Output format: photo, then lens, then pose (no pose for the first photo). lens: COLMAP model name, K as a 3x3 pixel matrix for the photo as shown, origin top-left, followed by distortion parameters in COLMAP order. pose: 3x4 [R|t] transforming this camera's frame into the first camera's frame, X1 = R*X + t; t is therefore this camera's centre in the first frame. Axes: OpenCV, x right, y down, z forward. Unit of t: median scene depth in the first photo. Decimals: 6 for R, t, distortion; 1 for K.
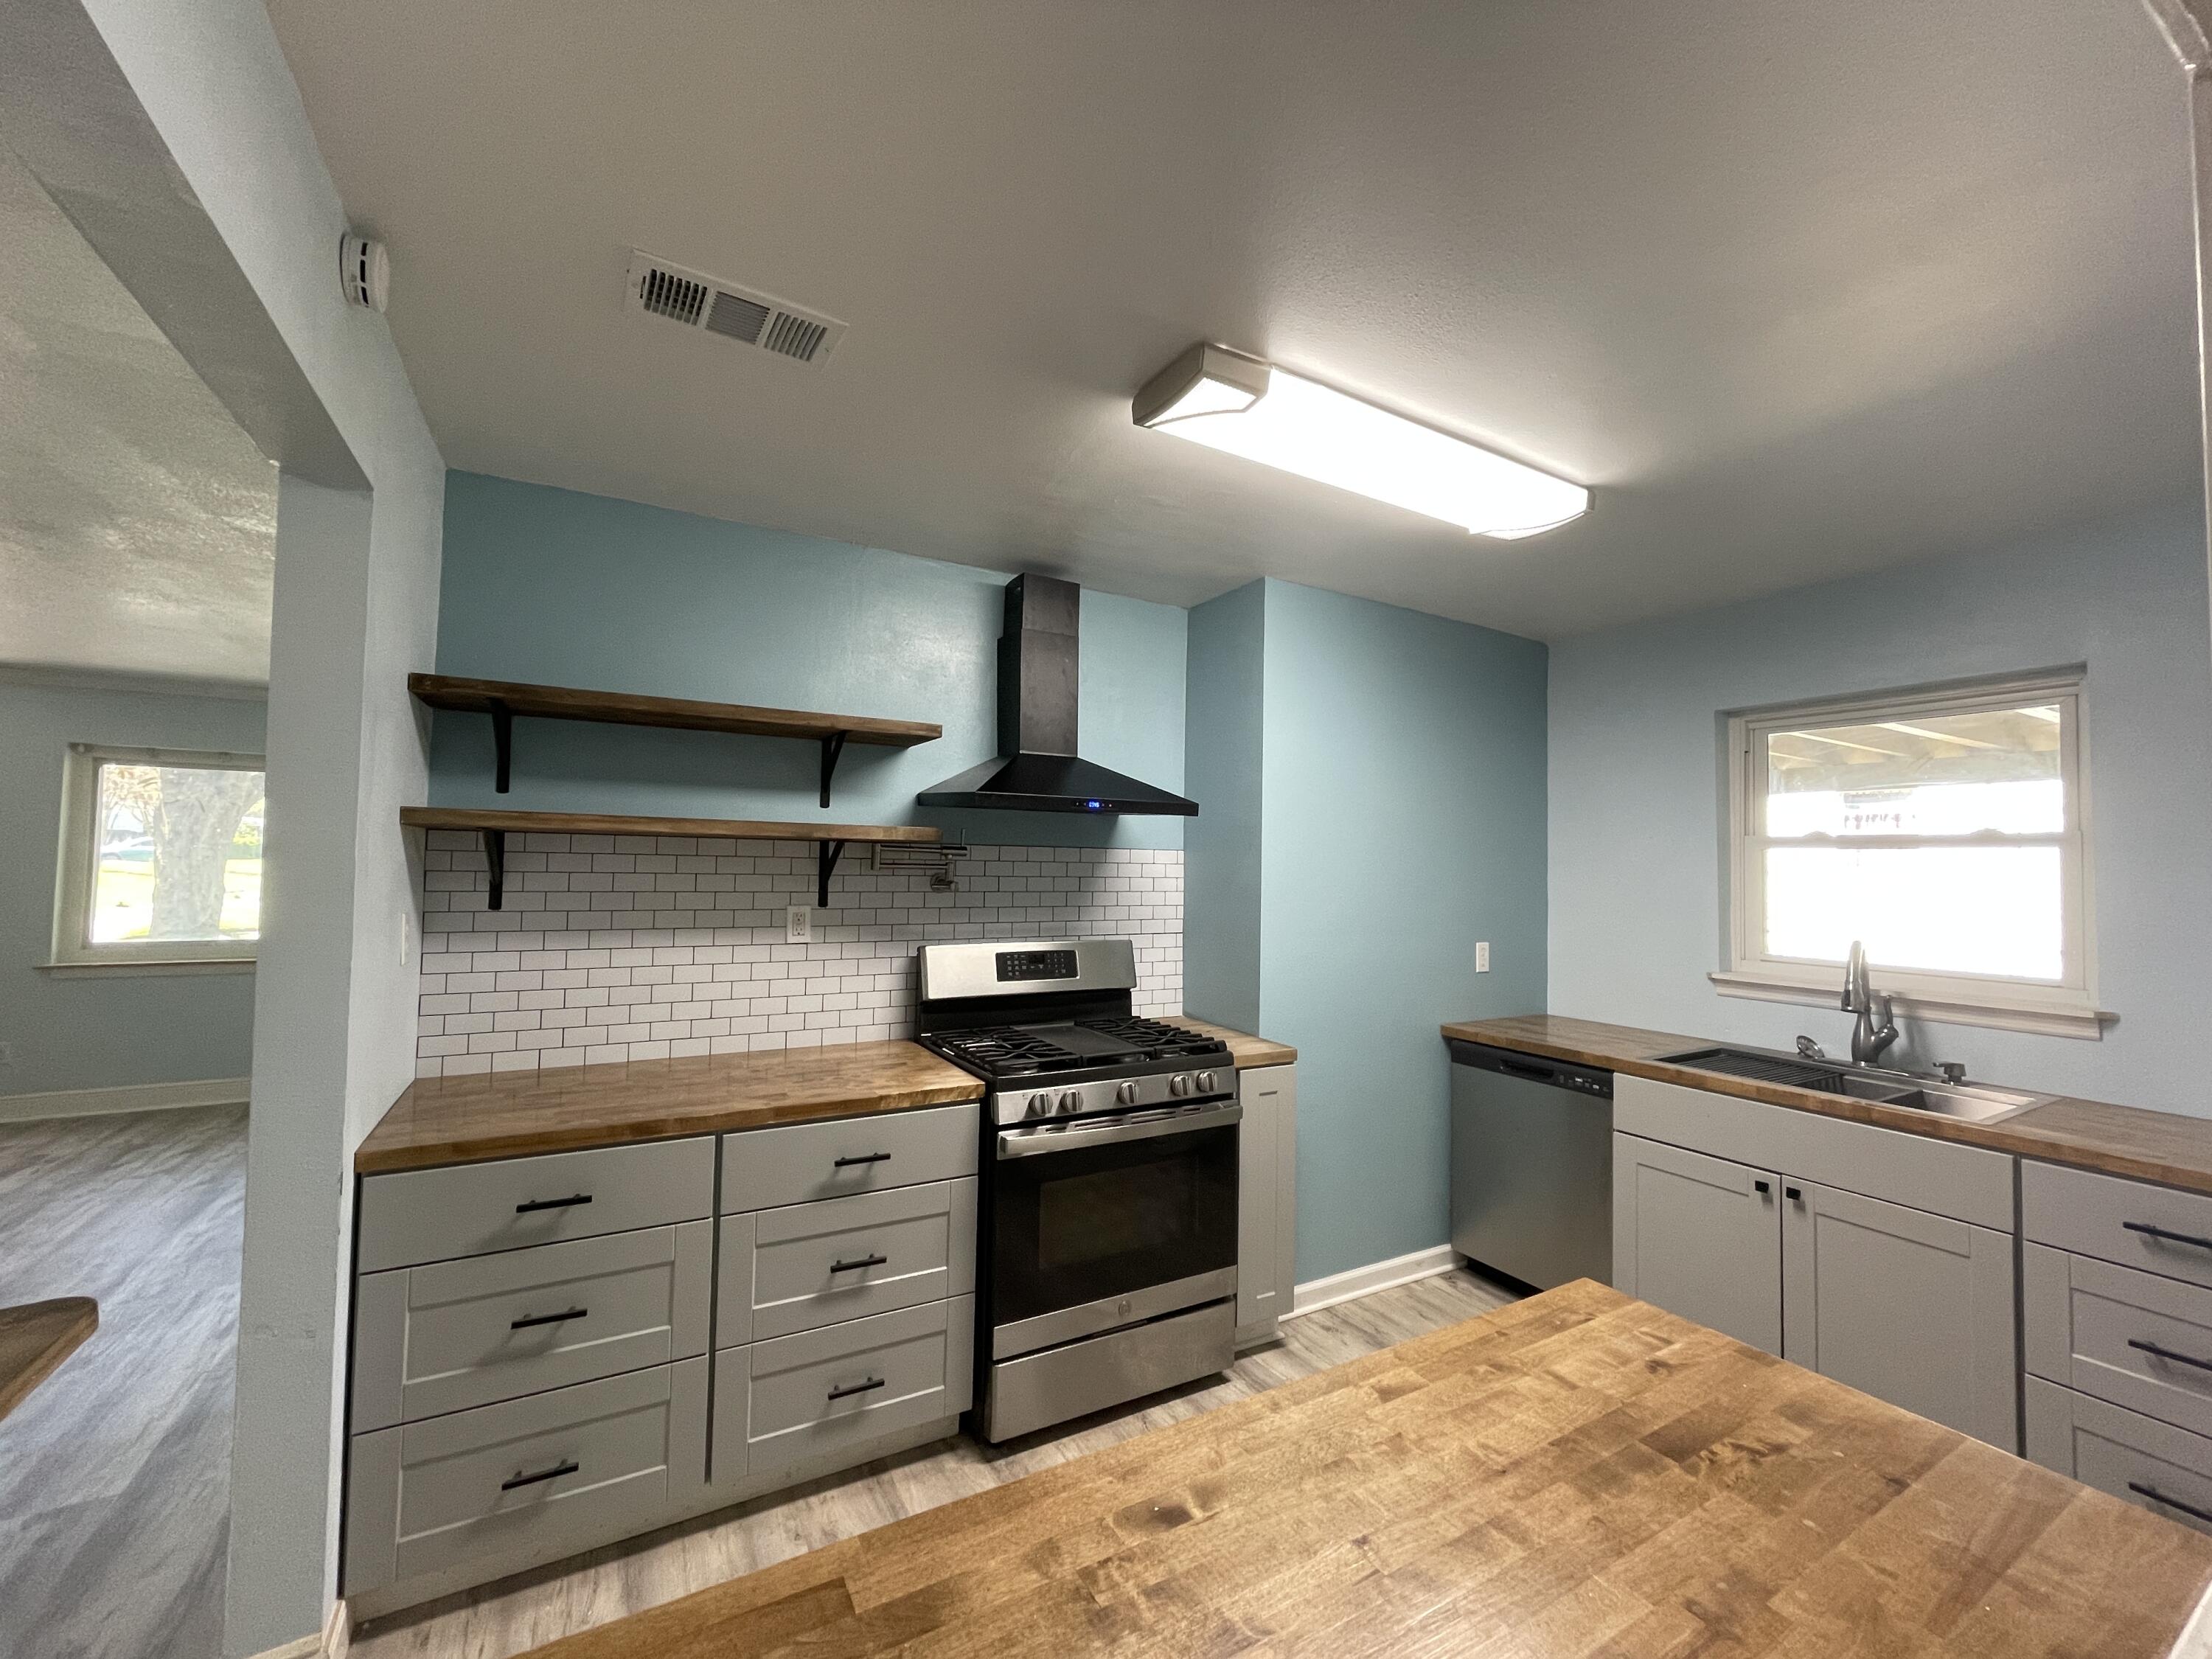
lens RADIAL K [[887.8, 0, 1093.5], [0, 887.8, 827.7], [0, 0, 1]] dist [-0.000496, 0.000264]
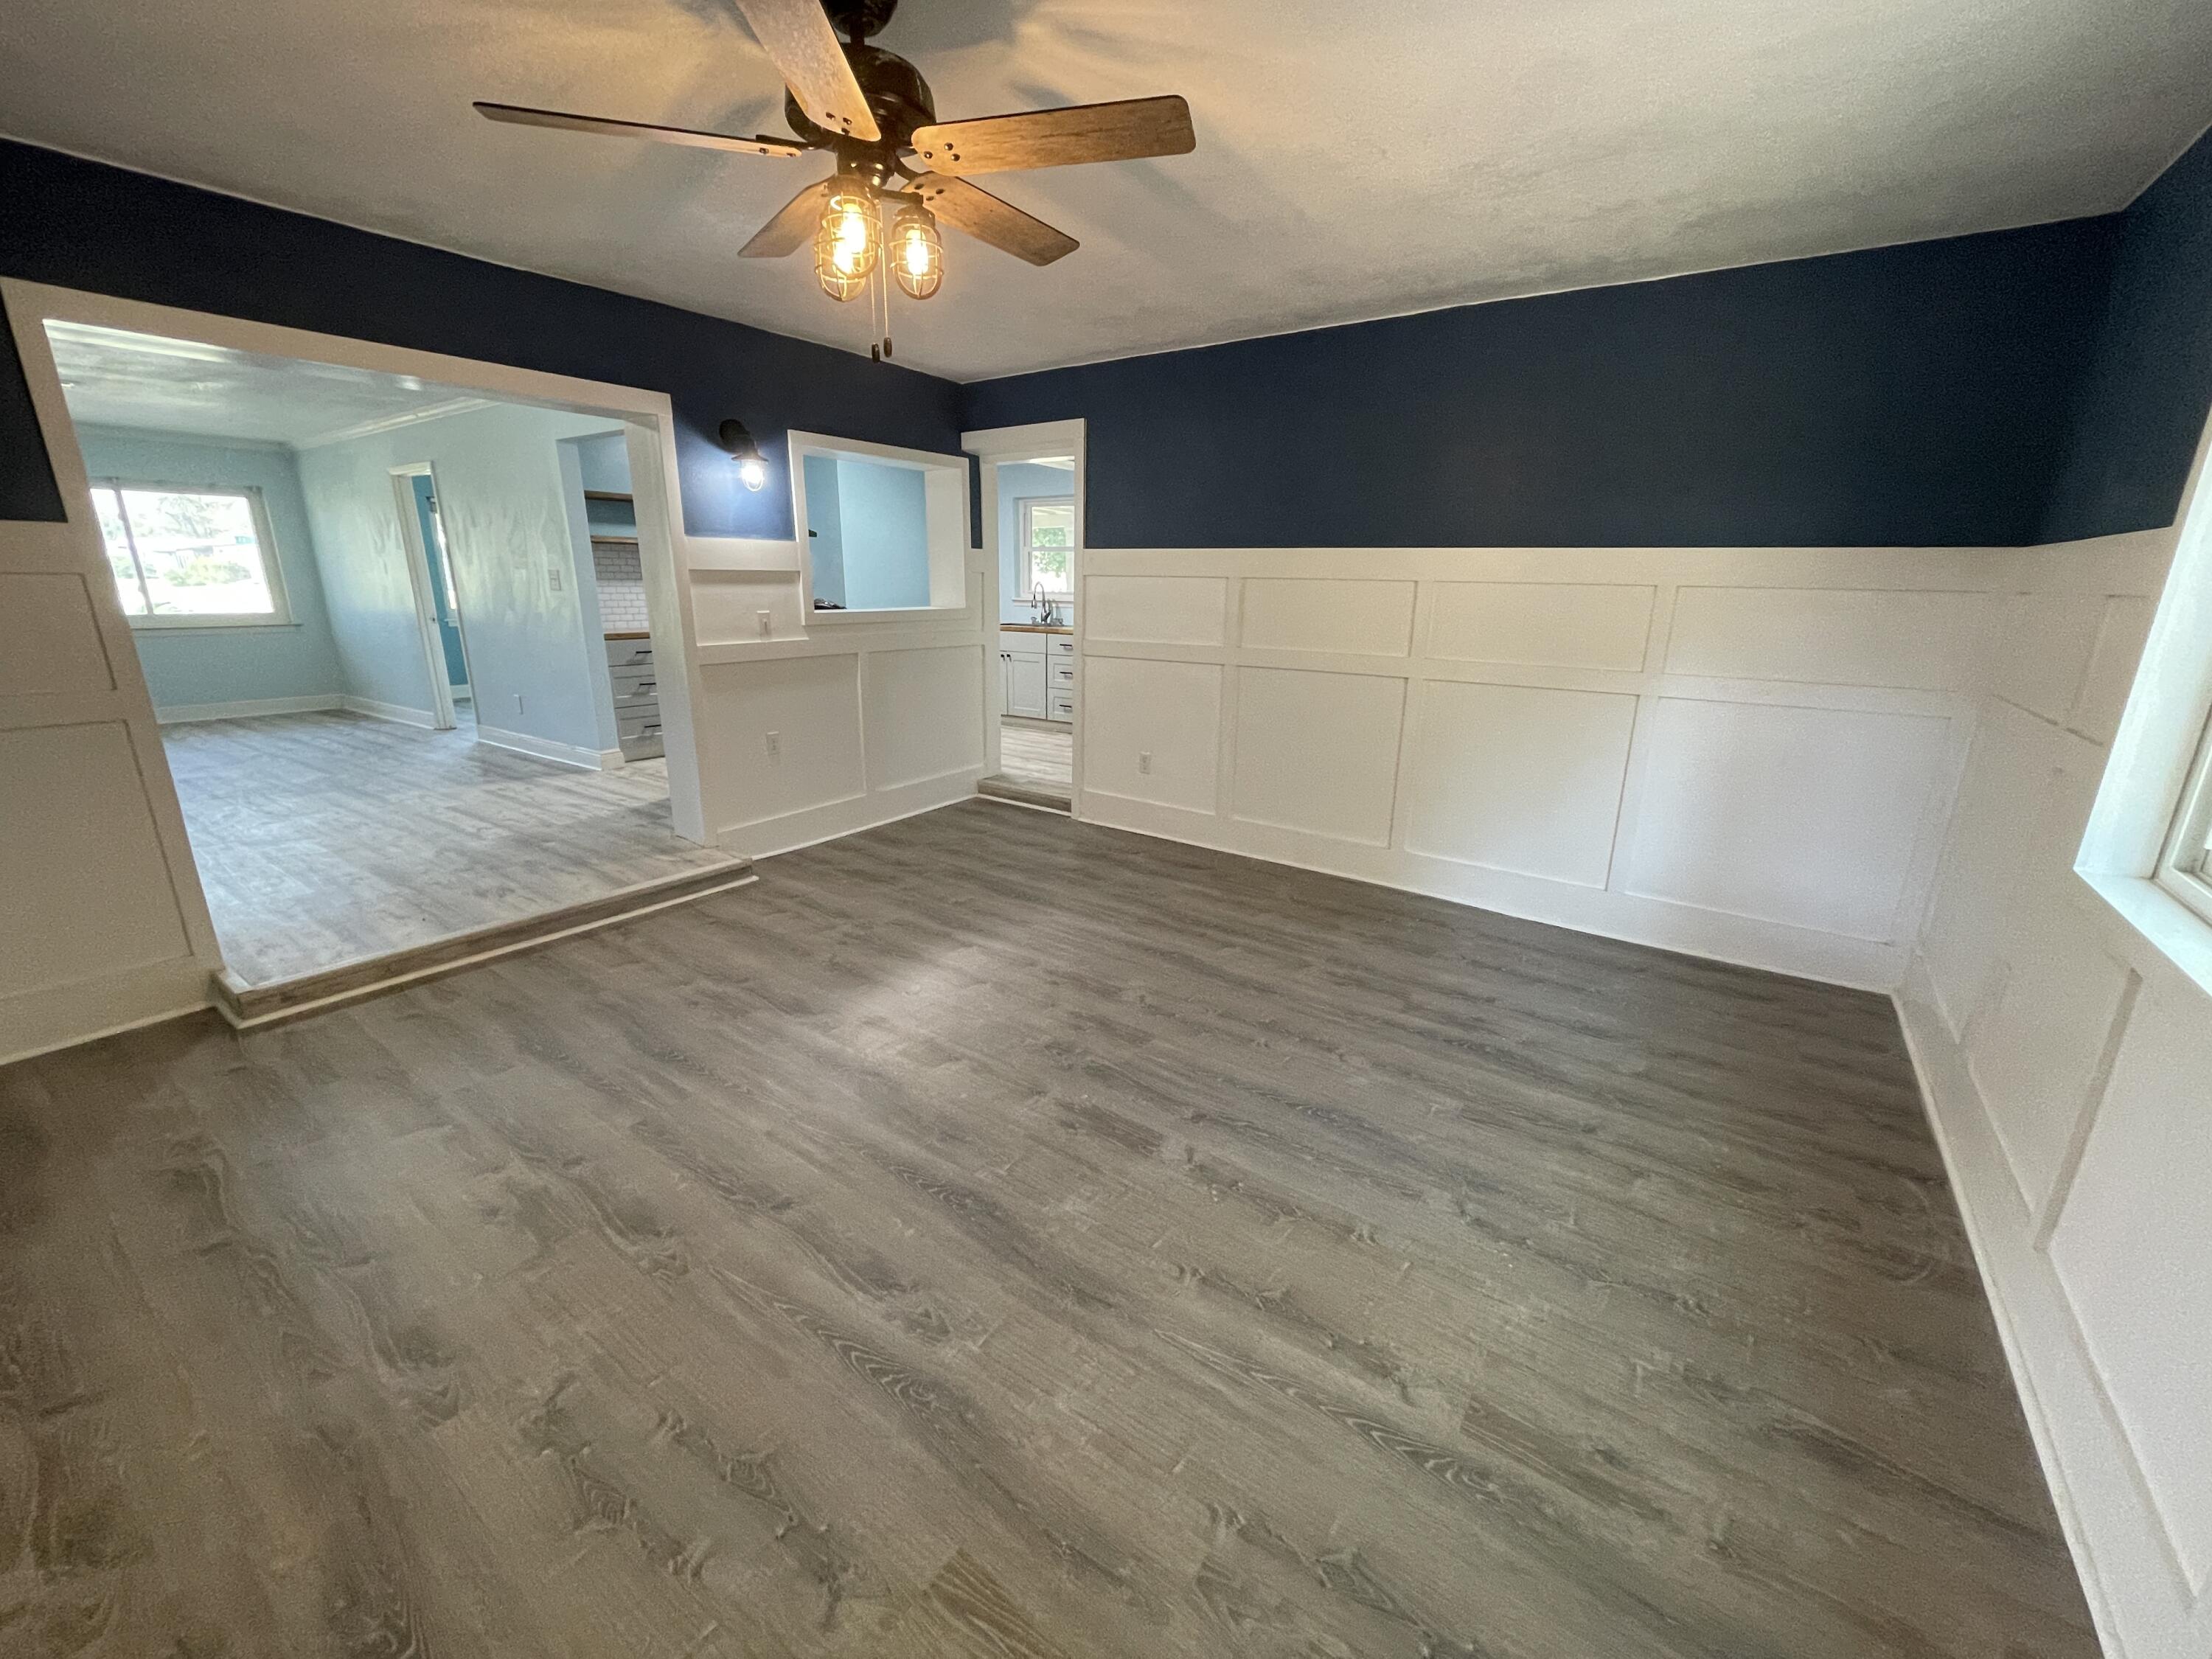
lens RADIAL K [[887.8, 0, 1093.5], [0, 887.8, 827.7], [0, 0, 1]] dist [-0.000496, 0.000264]
pose [[0.911118, -0.118734, 0.394672, -0.192739], [-0.008452, 0.952020, 0.305920, -0.003991], [-0.412058, -0.282066, 0.866399, -1.274828]]
